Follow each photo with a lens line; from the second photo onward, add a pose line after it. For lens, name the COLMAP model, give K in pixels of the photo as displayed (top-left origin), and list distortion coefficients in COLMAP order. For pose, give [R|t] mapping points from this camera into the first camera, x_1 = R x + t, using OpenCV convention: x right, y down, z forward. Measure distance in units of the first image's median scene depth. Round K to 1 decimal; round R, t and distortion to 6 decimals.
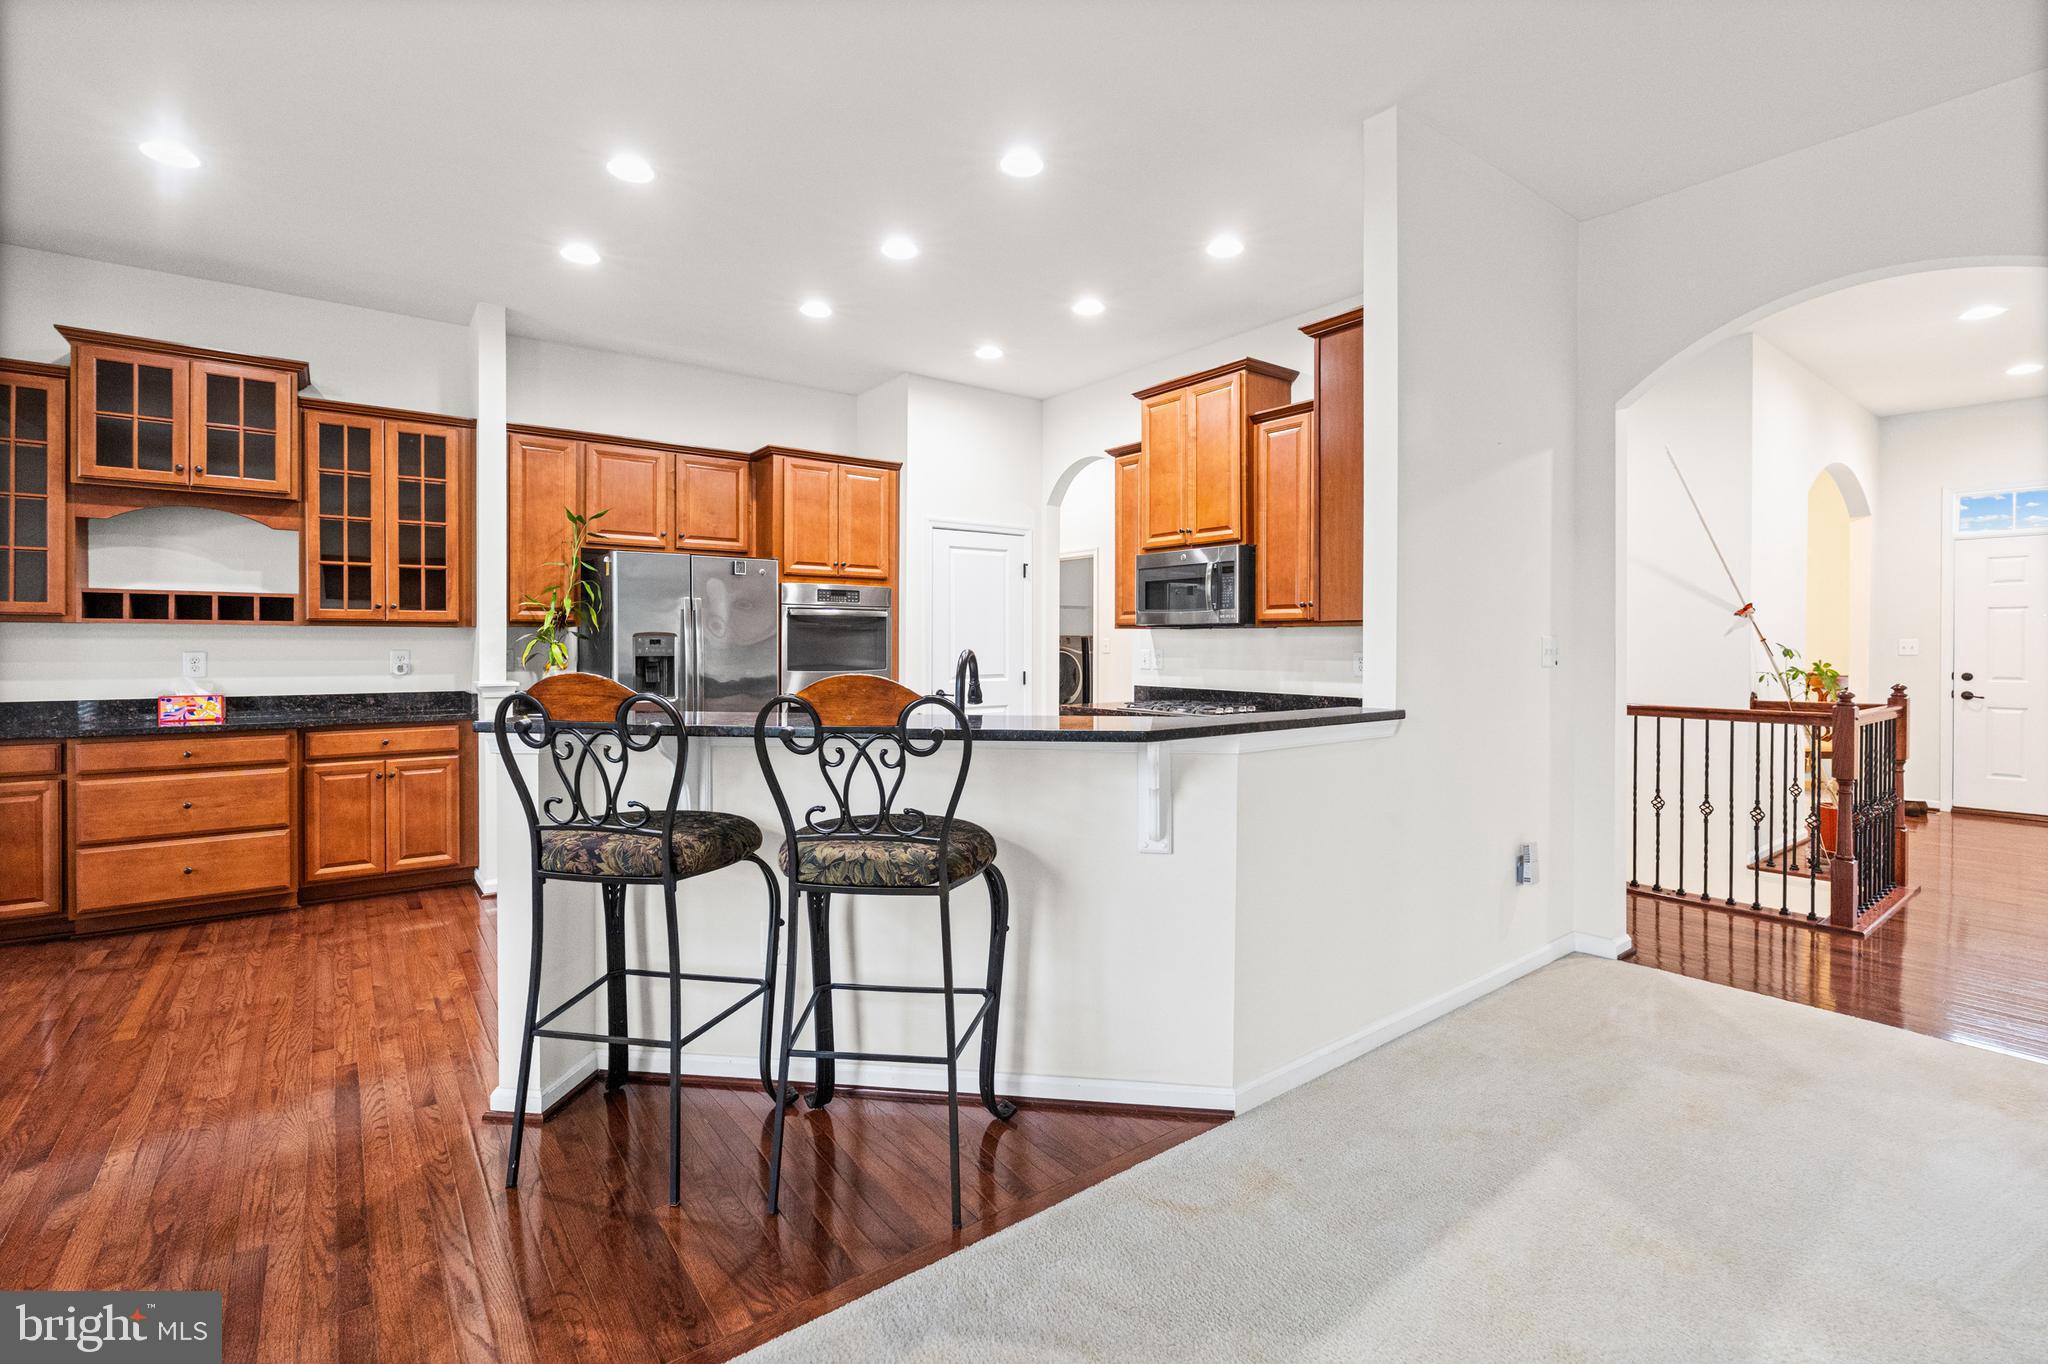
lens RADIAL K [[917.2, 0, 1032.3], [0, 917.2, 668.9], [0, 0, 1]] dist [-0.009999, 0.000503]
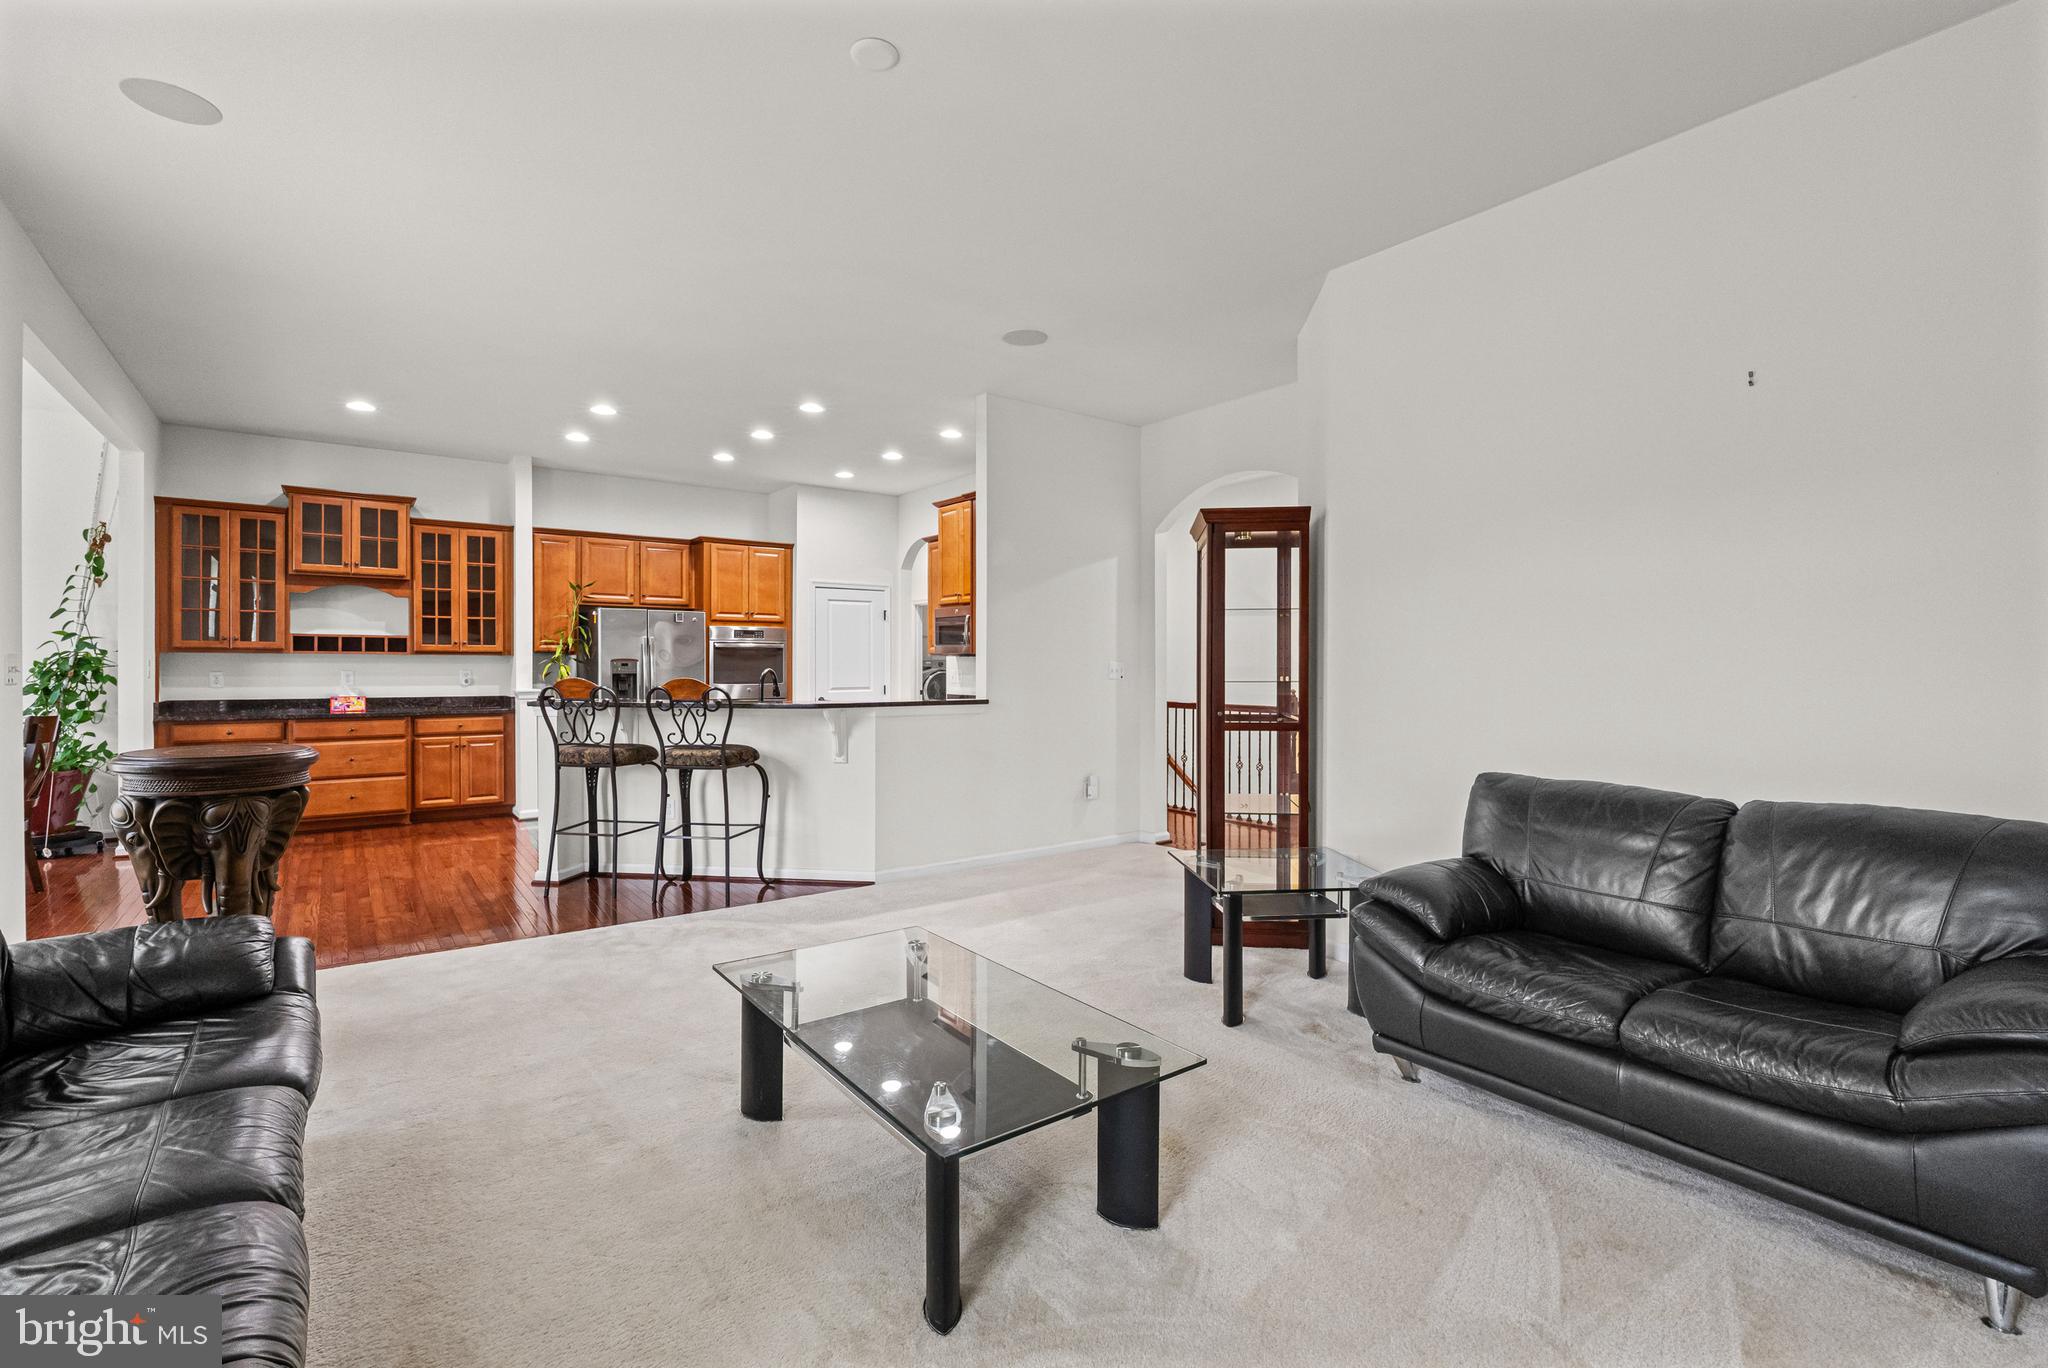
lens RADIAL K [[917.2, 0, 1015.6], [0, 917.2, 692.7], [0, 0, 1]] dist [-0.009999, 0.000503]
pose [[0.999848, 0.001106, -0.017397, 0.334993], [-0.001066, 0.999997, 0.002292, 0.016940], [0.017400, -0.002273, 0.999846, -0.658096]]
